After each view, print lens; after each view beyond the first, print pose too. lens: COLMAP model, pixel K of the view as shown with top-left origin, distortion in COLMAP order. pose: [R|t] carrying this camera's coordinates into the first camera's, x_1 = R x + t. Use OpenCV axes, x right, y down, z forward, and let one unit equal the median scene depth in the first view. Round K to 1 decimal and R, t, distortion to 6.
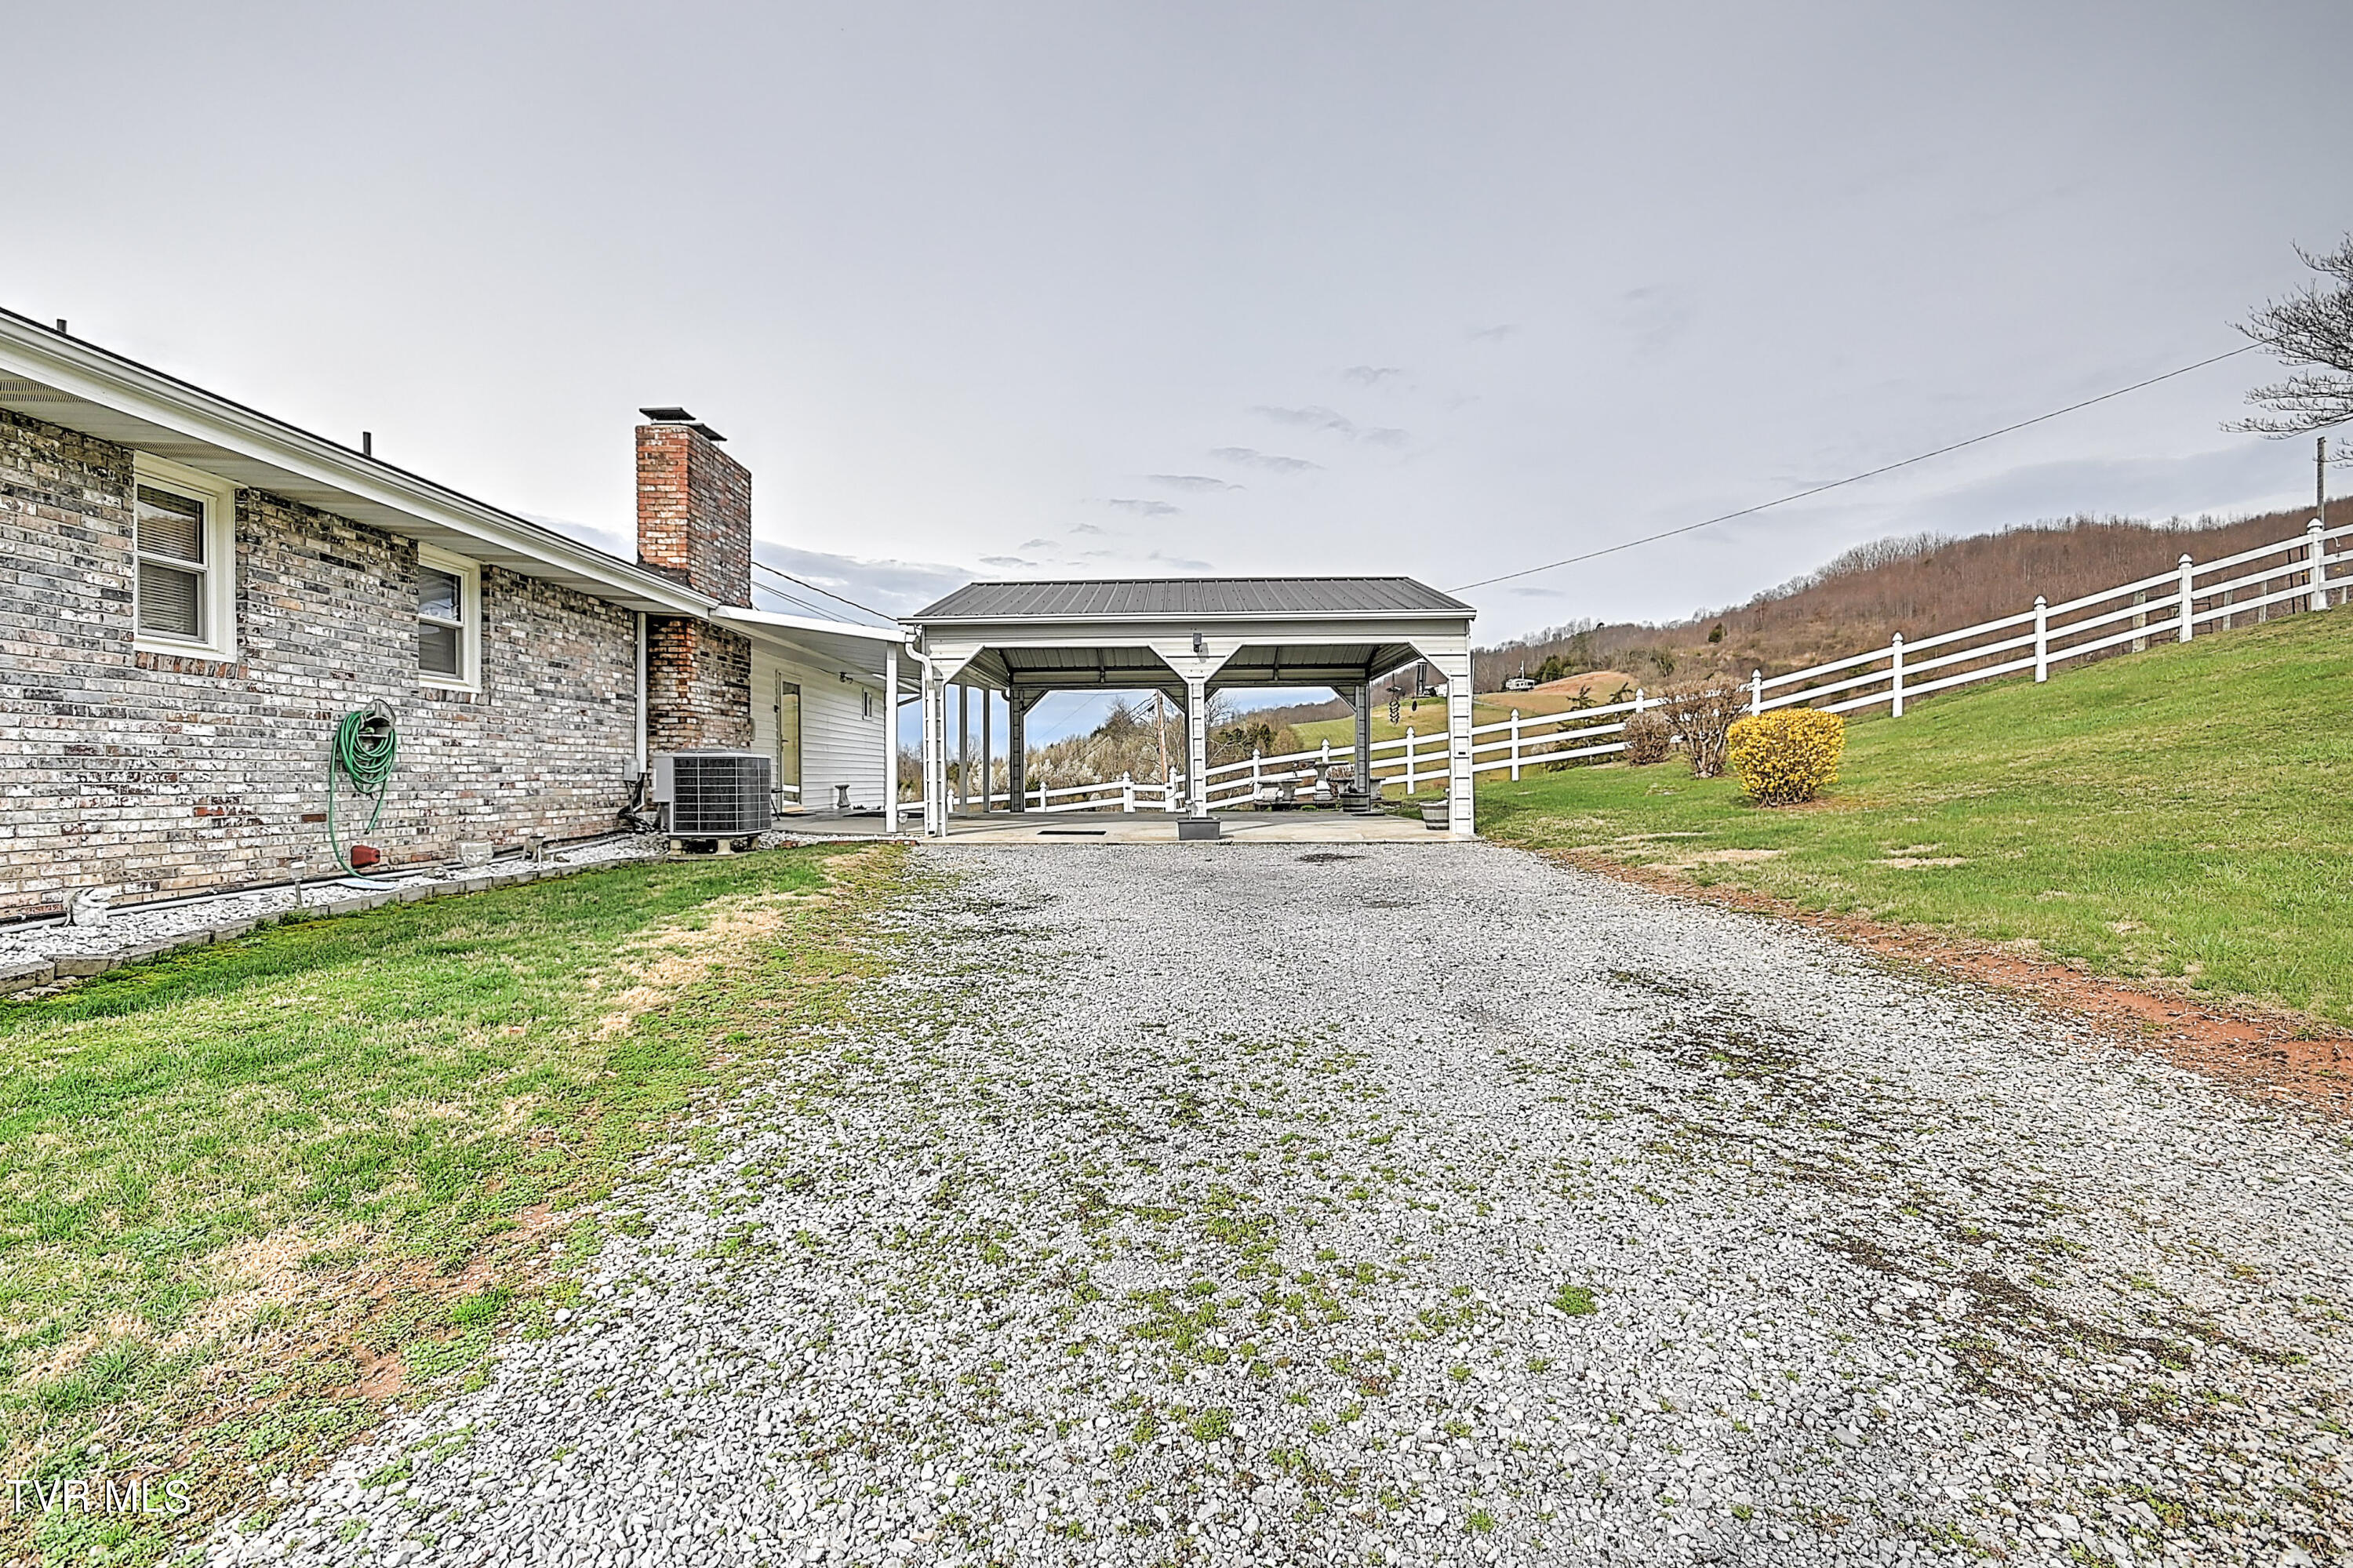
lens RADIAL K [[1042.3, 0, 1200.3], [0, 1042.3, 788.7], [0, 0, 1]] dist [0.009448, -0.004535]
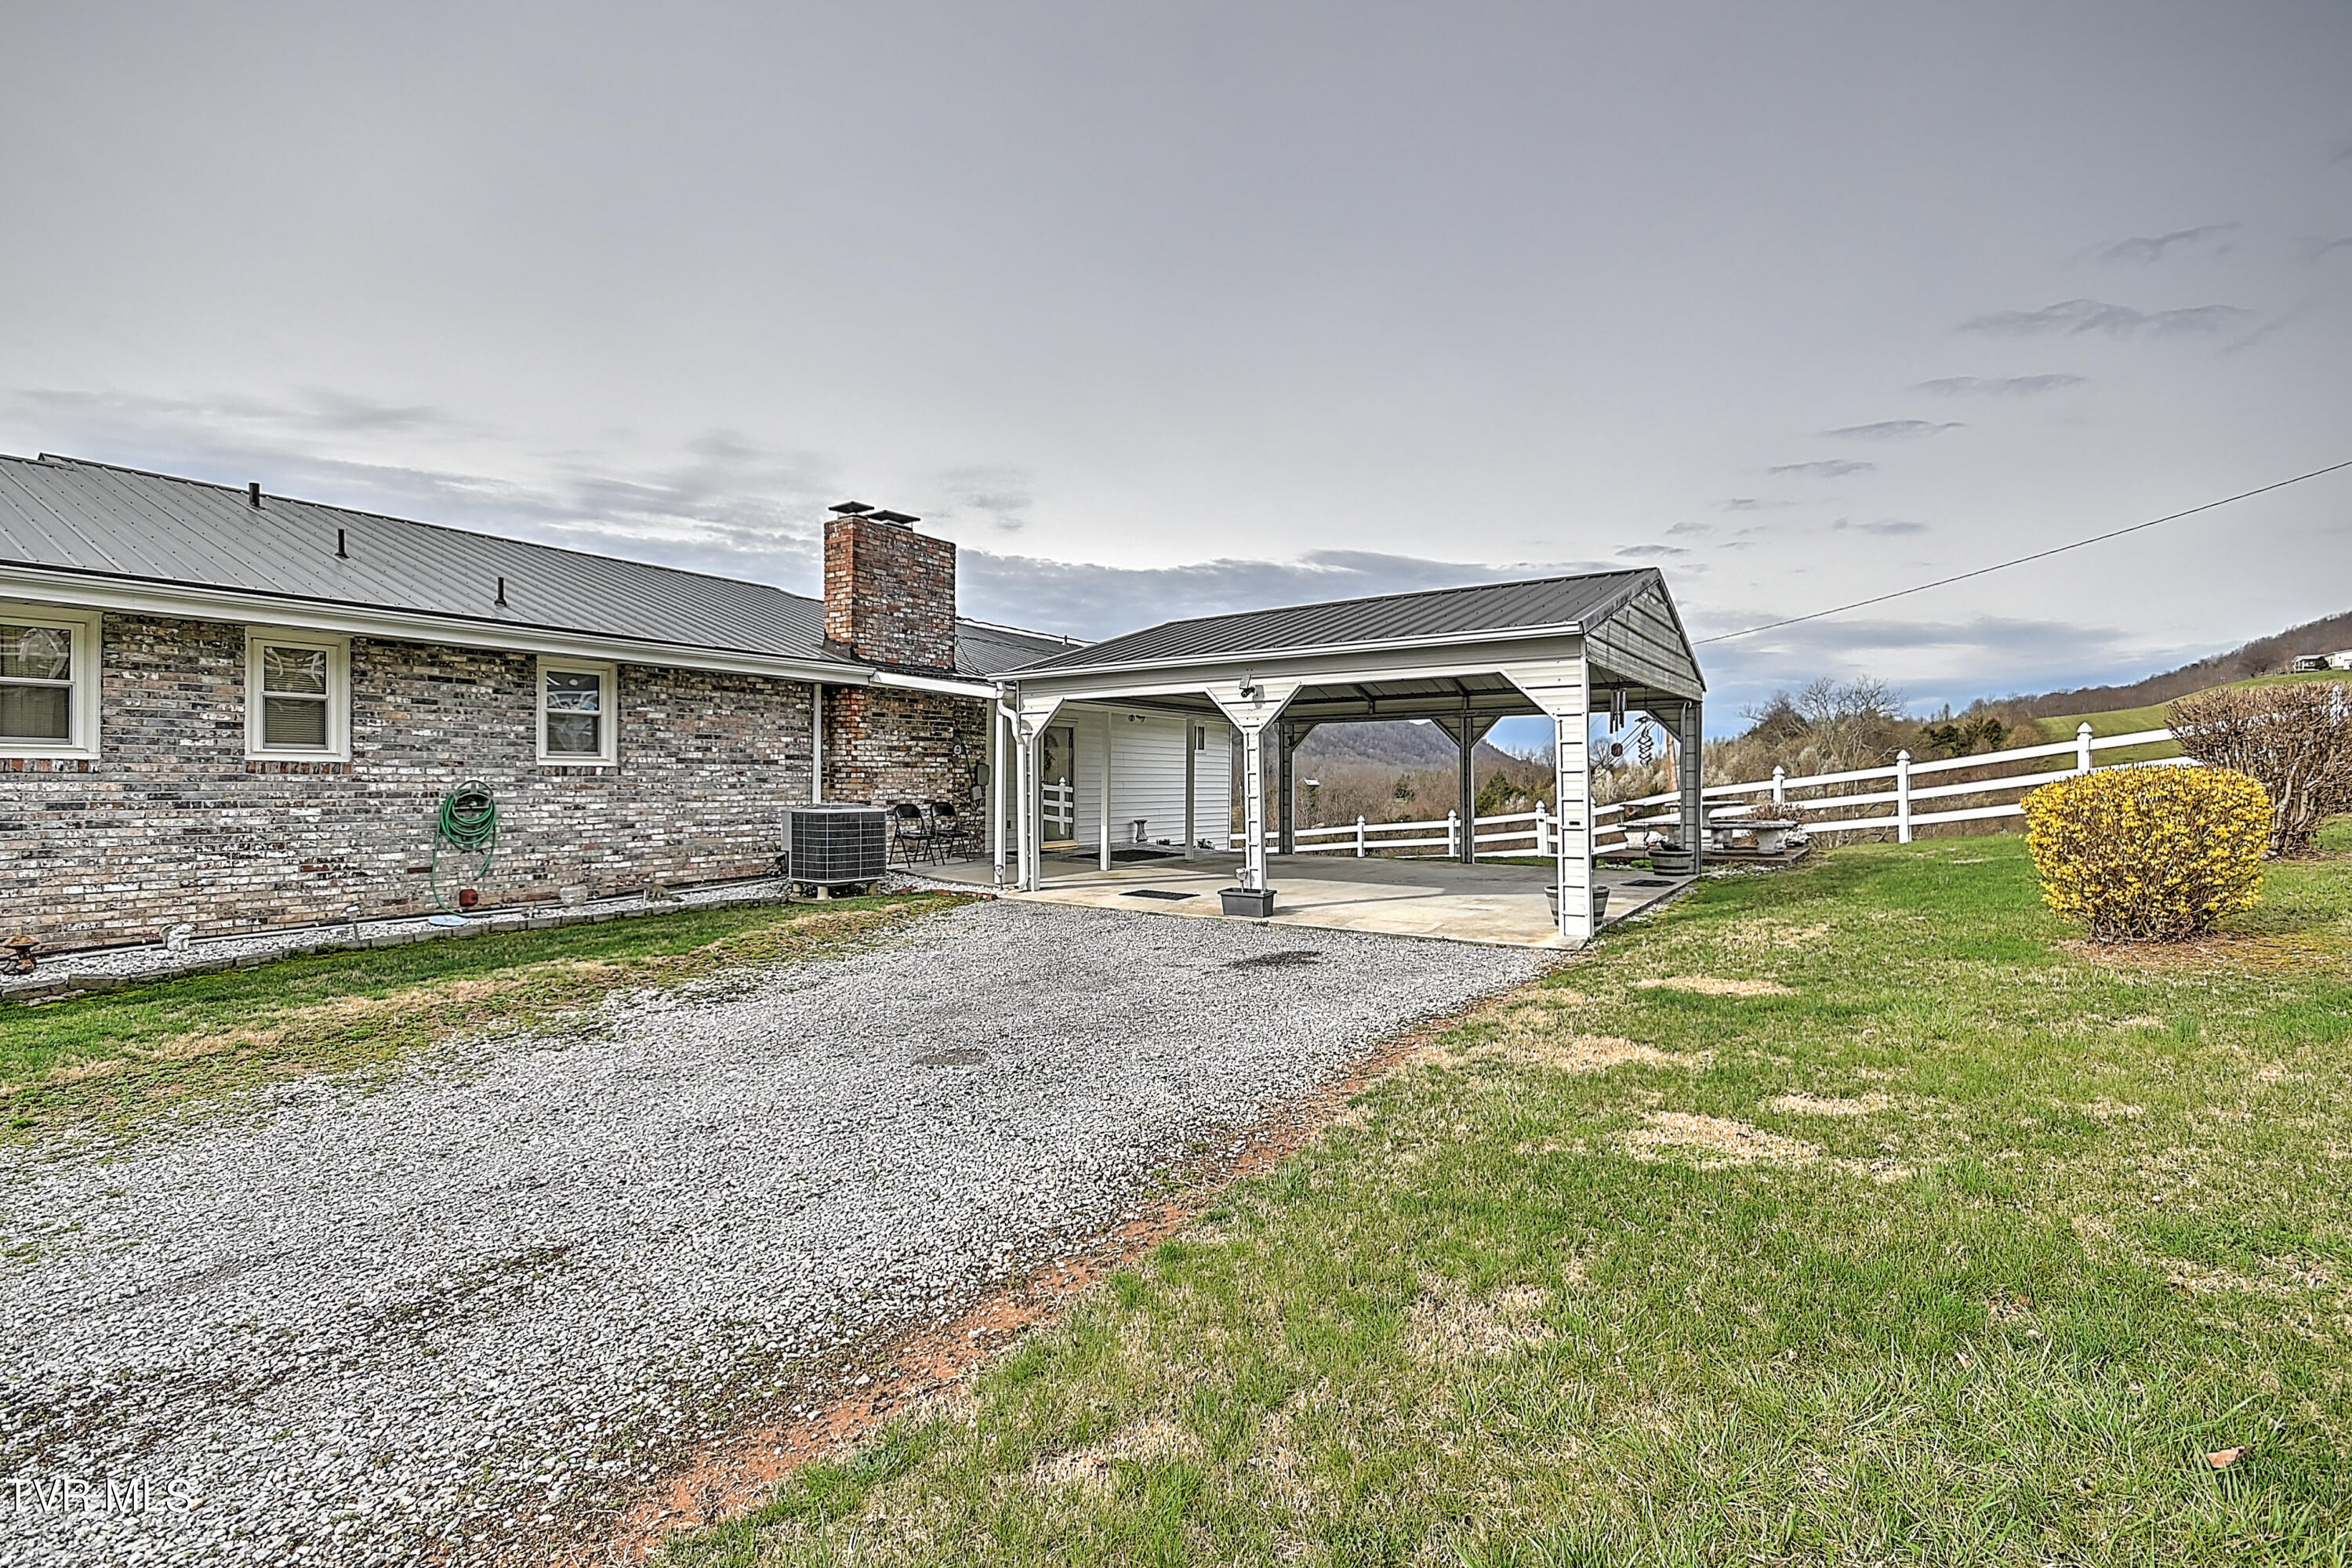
lens RADIAL K [[1041.8, 0, 1190.1], [0, 1041.8, 788.7], [0, 0, 1]] dist [0.009448, -0.004535]
pose [[0.821145, 0.011770, -0.570599, 0.738372], [-0.013964, 0.999902, 0.000530, -0.090938], [0.570549, 0.007533, 0.821229, 0.443711]]
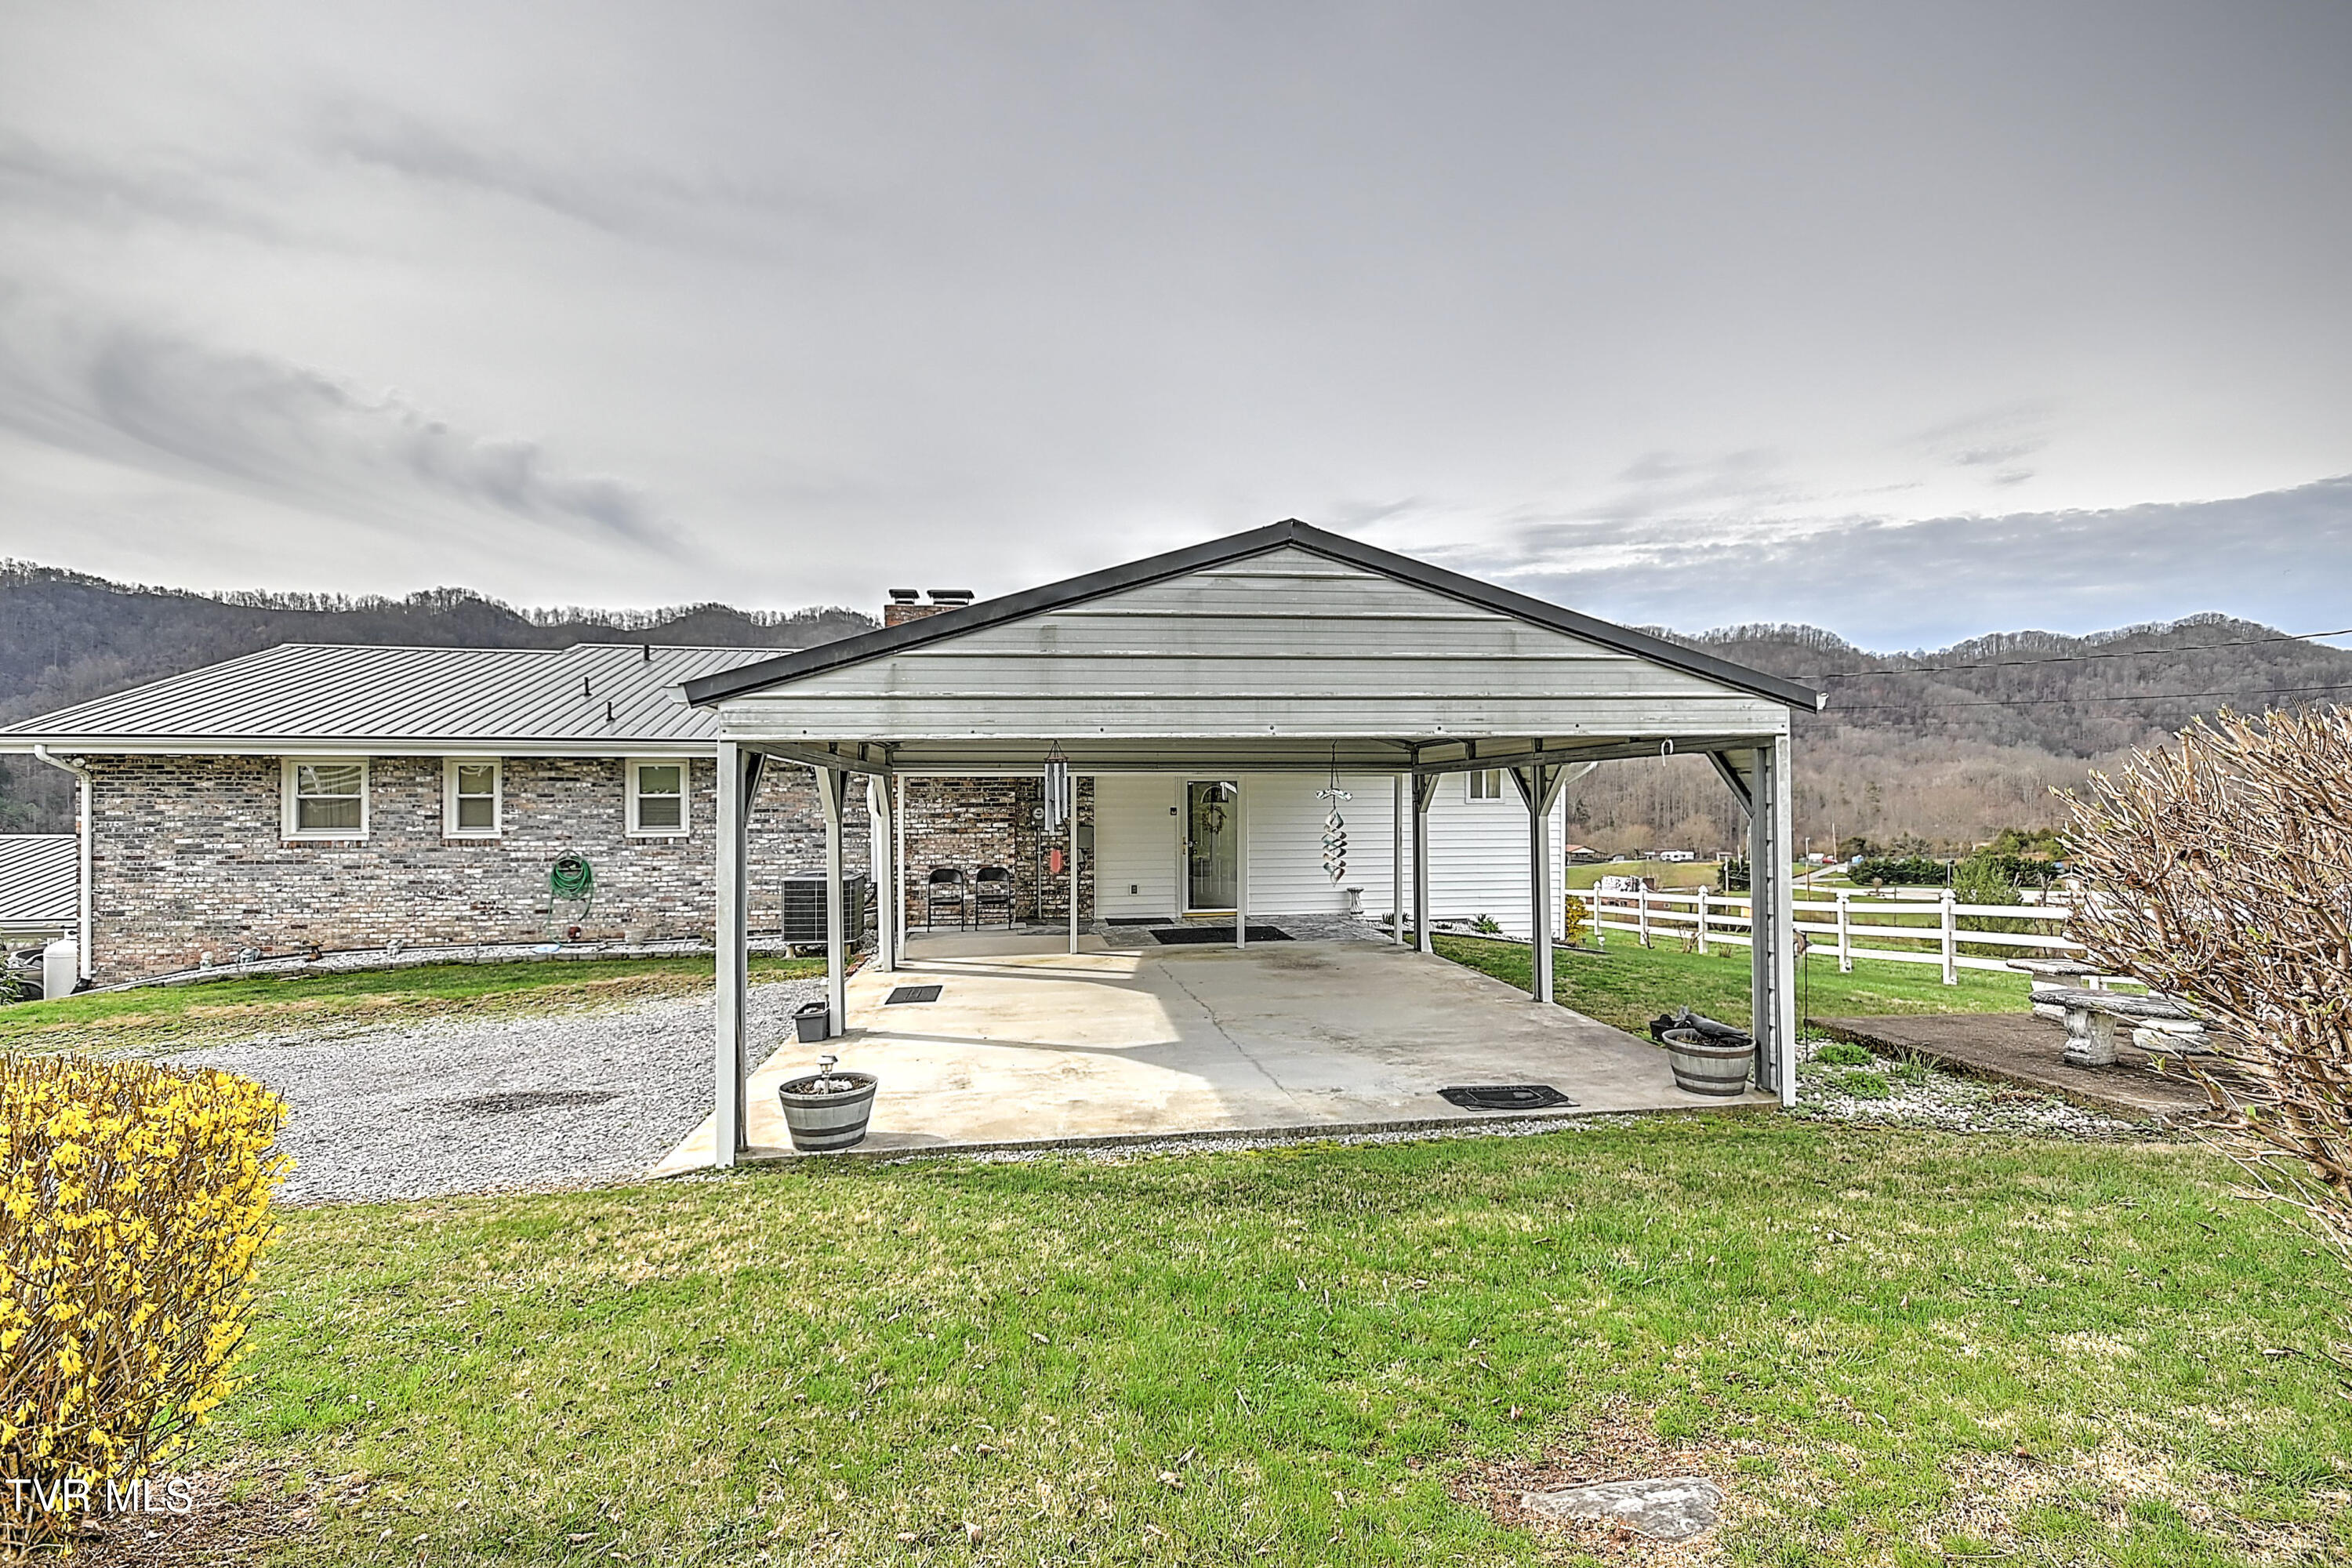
lens RADIAL K [[1041.8, 0, 1196.1], [0, 1041.8, 783.2], [0, 0, 1]] dist [0.009448, -0.004535]
pose [[0.129530, -0.010543, -0.991519, 1.251760], [-0.008912, 0.999891, -0.011796, -0.198807], [0.991535, 0.010365, 0.129422, 1.928112]]
